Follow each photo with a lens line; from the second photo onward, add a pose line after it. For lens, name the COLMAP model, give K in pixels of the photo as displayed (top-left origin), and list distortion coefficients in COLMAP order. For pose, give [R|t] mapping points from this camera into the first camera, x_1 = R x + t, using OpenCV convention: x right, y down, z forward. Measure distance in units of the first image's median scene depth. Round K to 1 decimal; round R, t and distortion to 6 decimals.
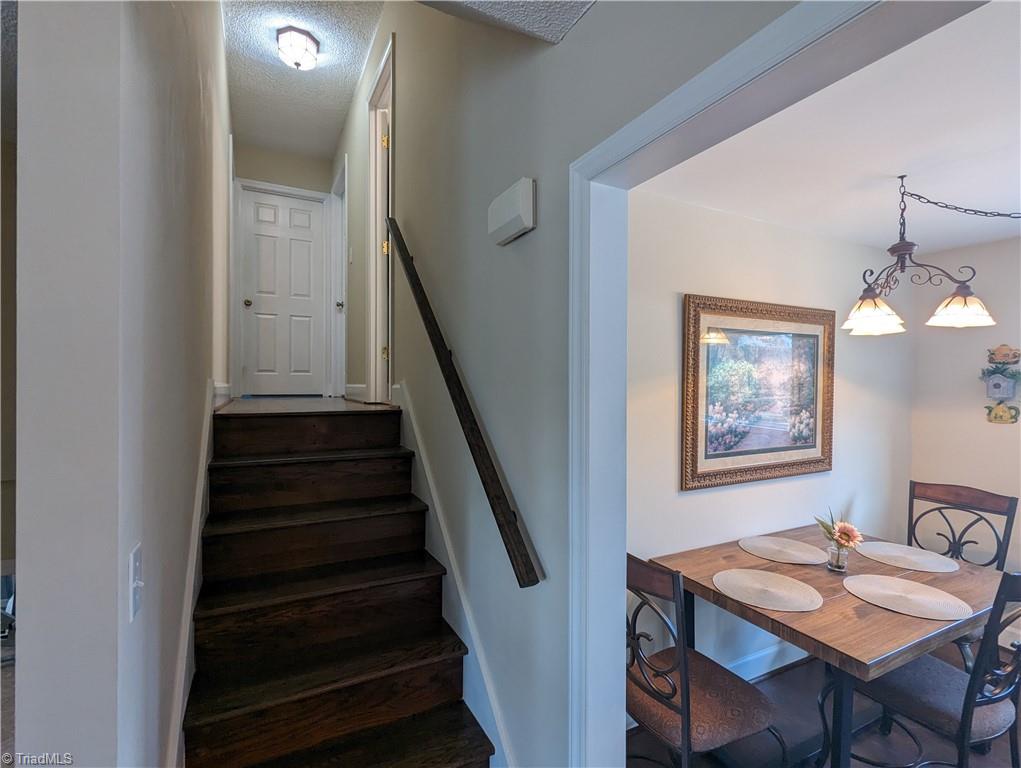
lens RADIAL K [[485.4, 0, 510.5], [0, 485.4, 384.0], [0, 0, 1]] dist [0.003461, 0.000413]
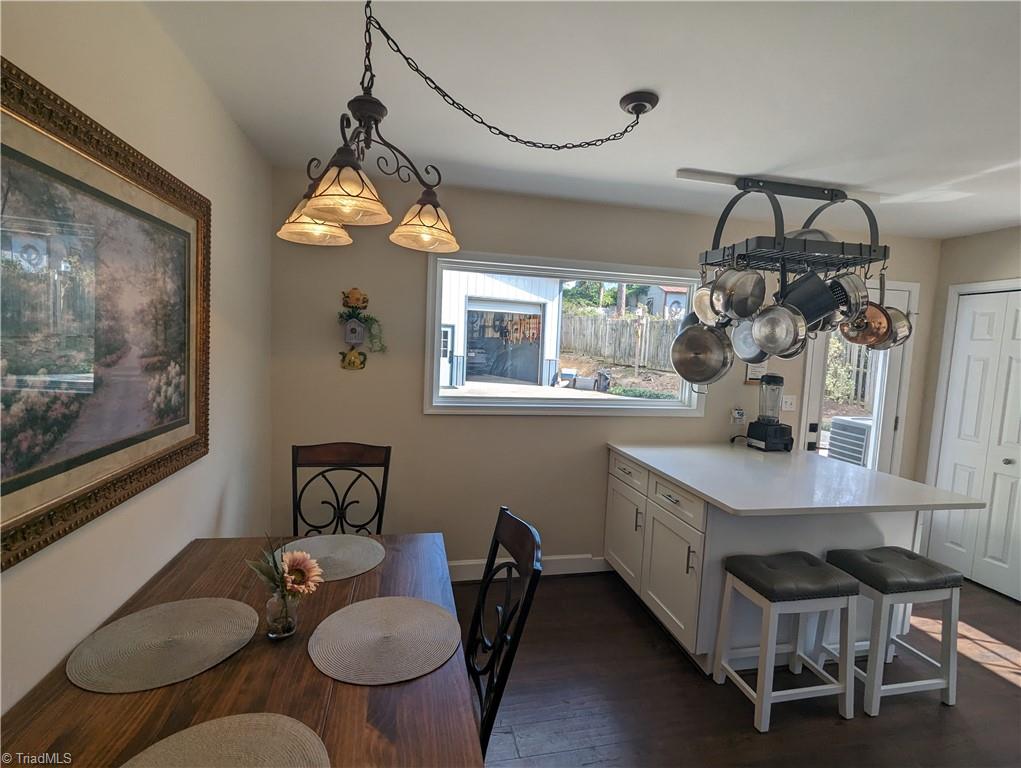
lens RADIAL K [[485.4, 0, 510.5], [0, 485.4, 384.0], [0, 0, 1]] dist [0.003461, 0.000413]
pose [[0.260693, -0.070502, 0.962844, 0.158372], [-0.038227, 0.995794, 0.083265, 0.017616], [-0.964665, -0.058513, 0.256902, 0.476387]]
